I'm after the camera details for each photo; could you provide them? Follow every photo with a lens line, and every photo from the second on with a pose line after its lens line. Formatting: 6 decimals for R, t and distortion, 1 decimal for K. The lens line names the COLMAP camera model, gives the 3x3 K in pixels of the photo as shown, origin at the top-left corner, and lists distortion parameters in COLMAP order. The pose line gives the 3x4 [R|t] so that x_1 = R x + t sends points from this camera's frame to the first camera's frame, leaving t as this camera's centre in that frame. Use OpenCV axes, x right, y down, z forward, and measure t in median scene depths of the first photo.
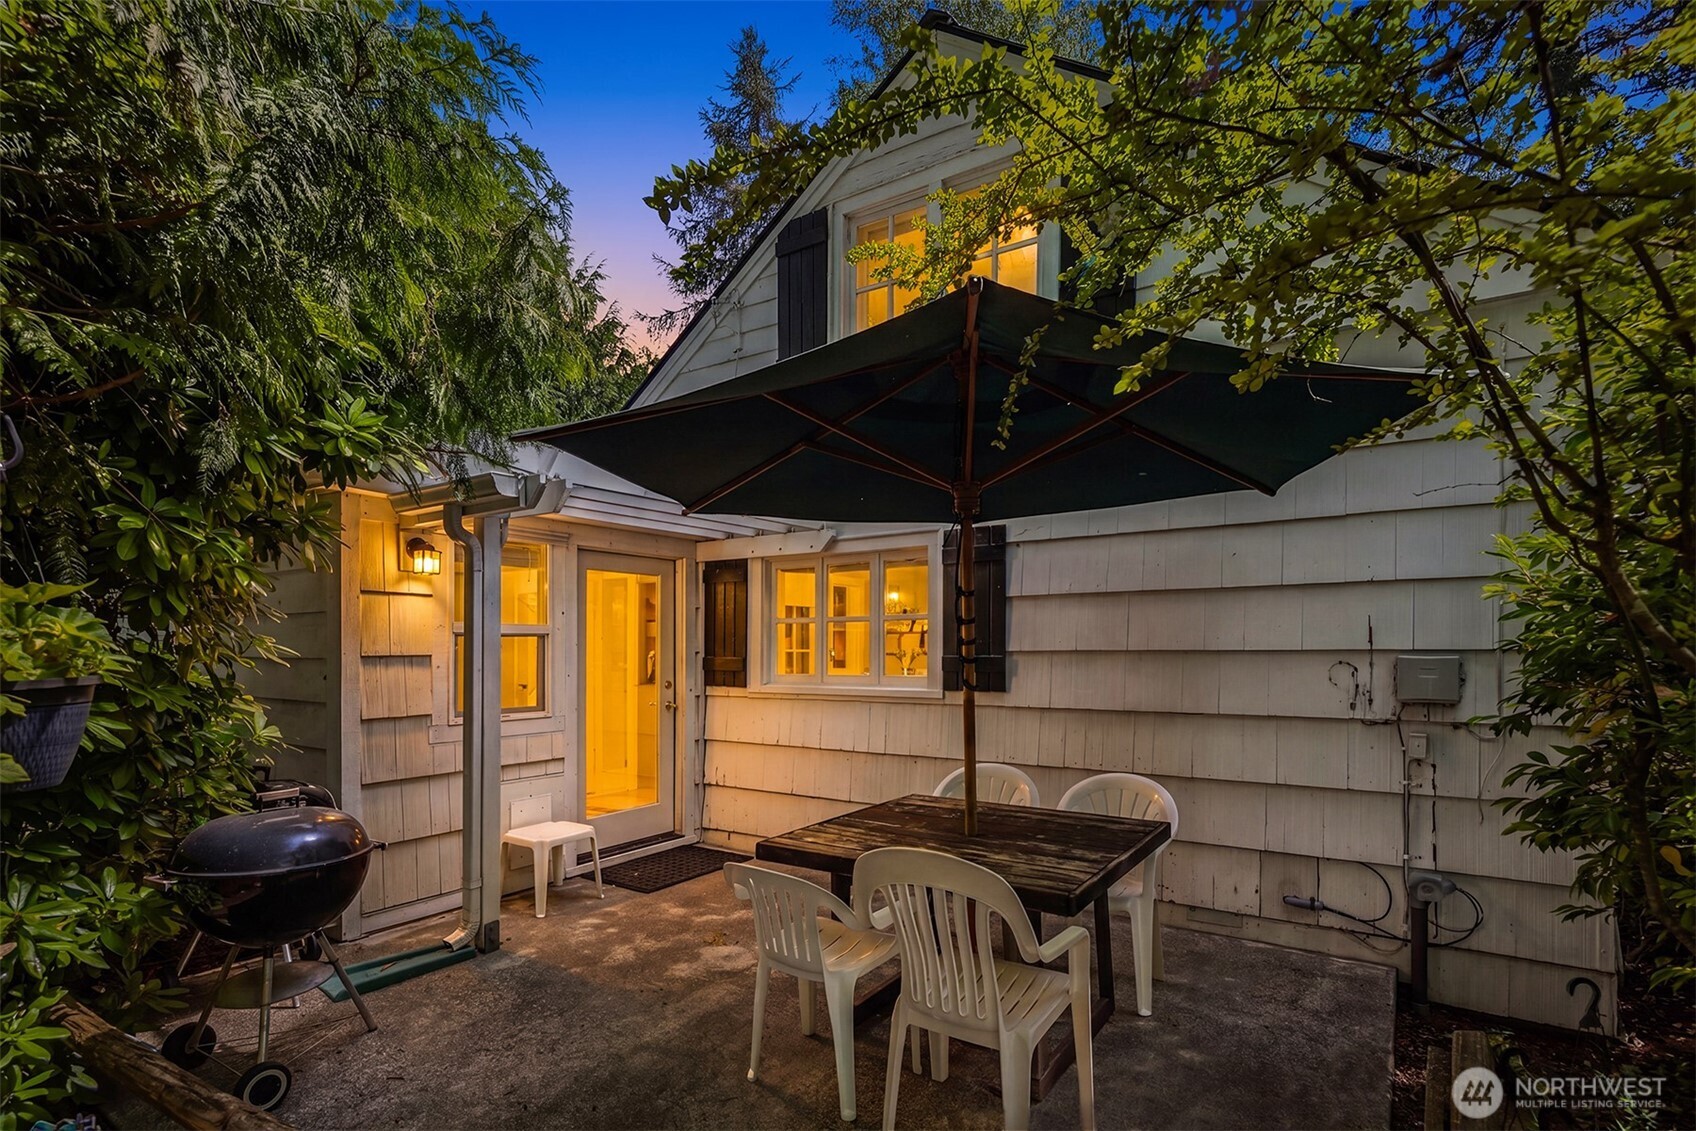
lens RADIAL K [[825.0, 0, 848.0], [0, 825.0, 565.5], [0, 0, 1]] dist [0.001346, 0.000169]
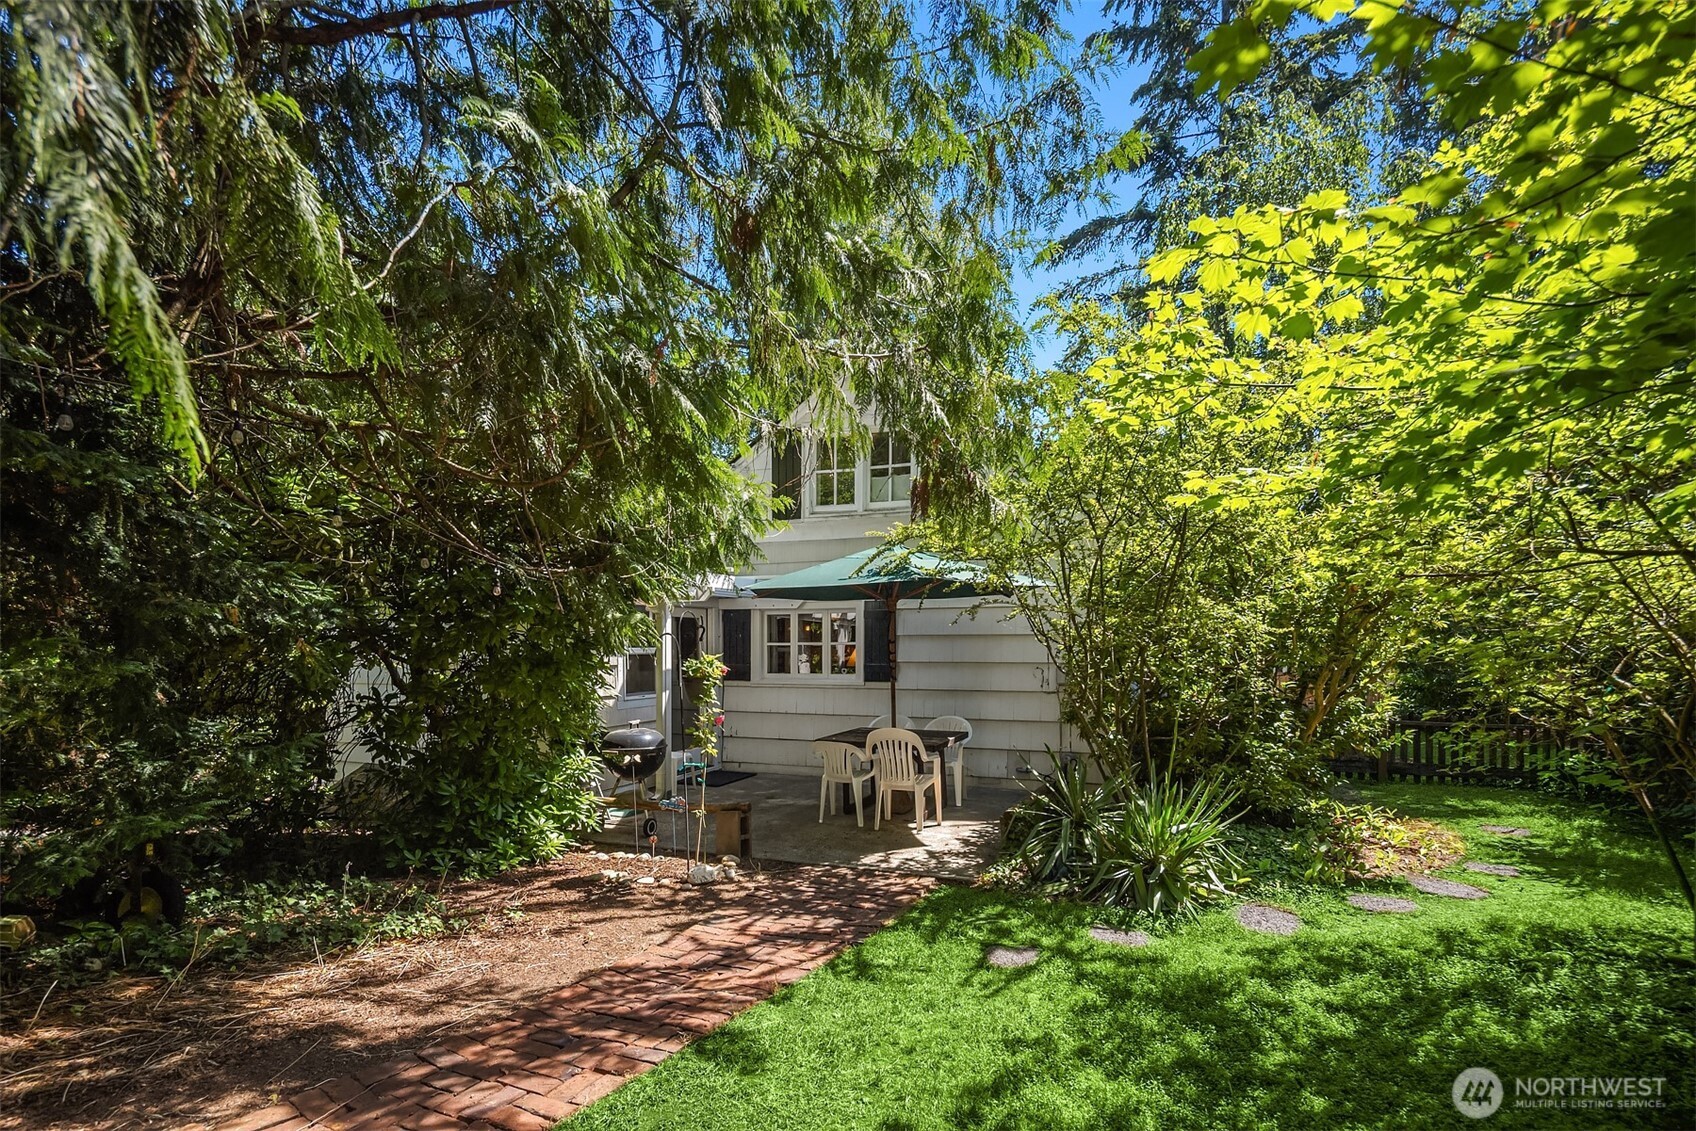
lens RADIAL K [[825.0, 0, 848.0], [0, 825.0, 565.5], [0, 0, 1]] dist [0.001346, 0.000169]
pose [[0.977770, 0.021871, 0.208535, -0.435414], [-0.021669, 0.999760, -0.003250, -0.152794], [-0.208556, -0.001341, 0.978010, -1.185565]]
